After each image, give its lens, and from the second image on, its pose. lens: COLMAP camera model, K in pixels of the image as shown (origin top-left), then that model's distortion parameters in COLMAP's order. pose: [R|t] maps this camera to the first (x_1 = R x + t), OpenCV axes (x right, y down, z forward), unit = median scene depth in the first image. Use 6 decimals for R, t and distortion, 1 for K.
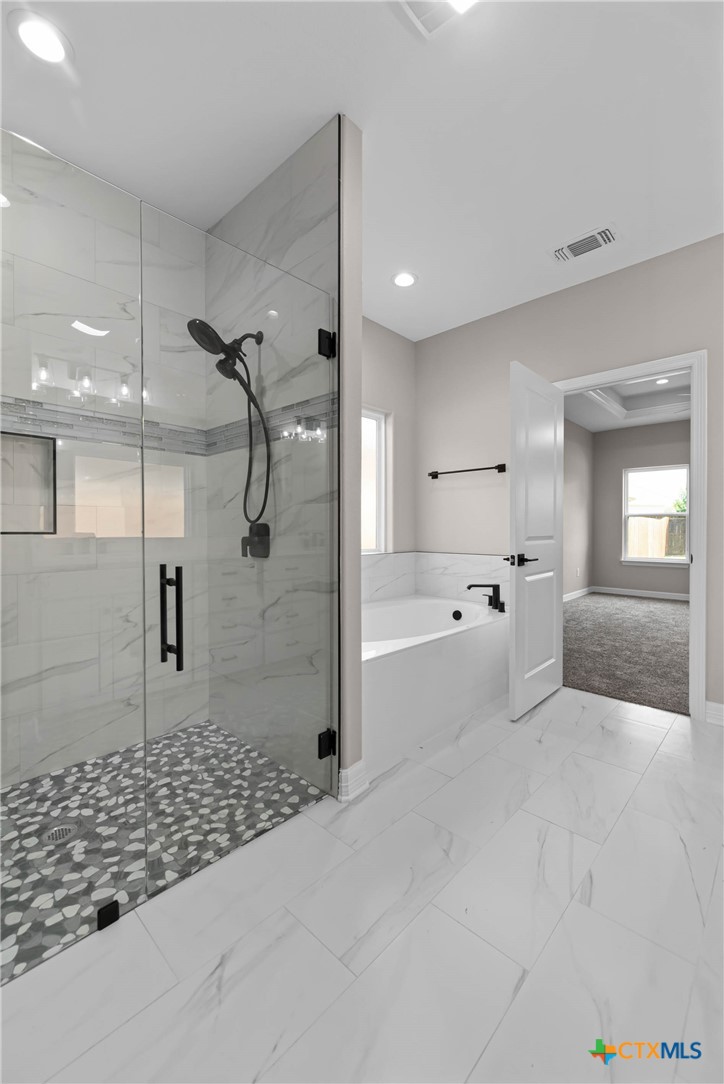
lens RADIAL K [[448.5, 0, 360.4], [0, 448.5, 531.6], [0, 0, 1]] dist [-0.001499, -0.000491]
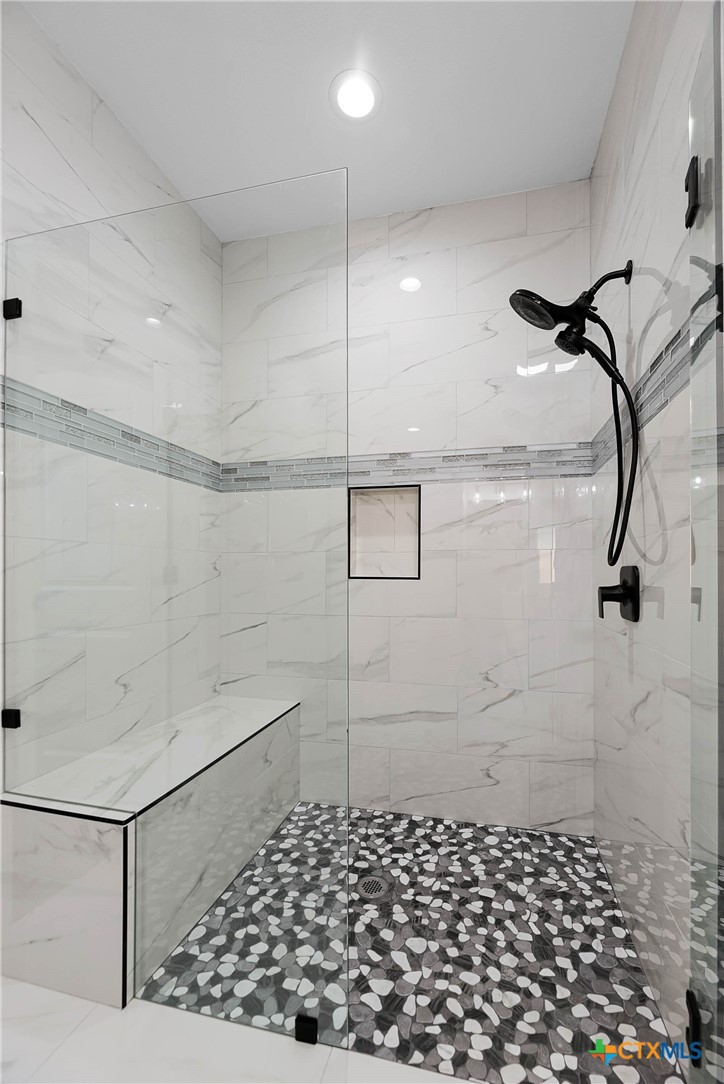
lens RADIAL K [[456.2, 0, 365.9], [0, 456.2, 569.9], [0, 0, 1]] dist [0.002164, -0.000859]
pose [[0.506685, -0.006625, -0.862106, 0.154174], [-0.005944, 0.999920, -0.011178, -0.003866], [0.862111, 0.010788, 0.506605, 0.400809]]
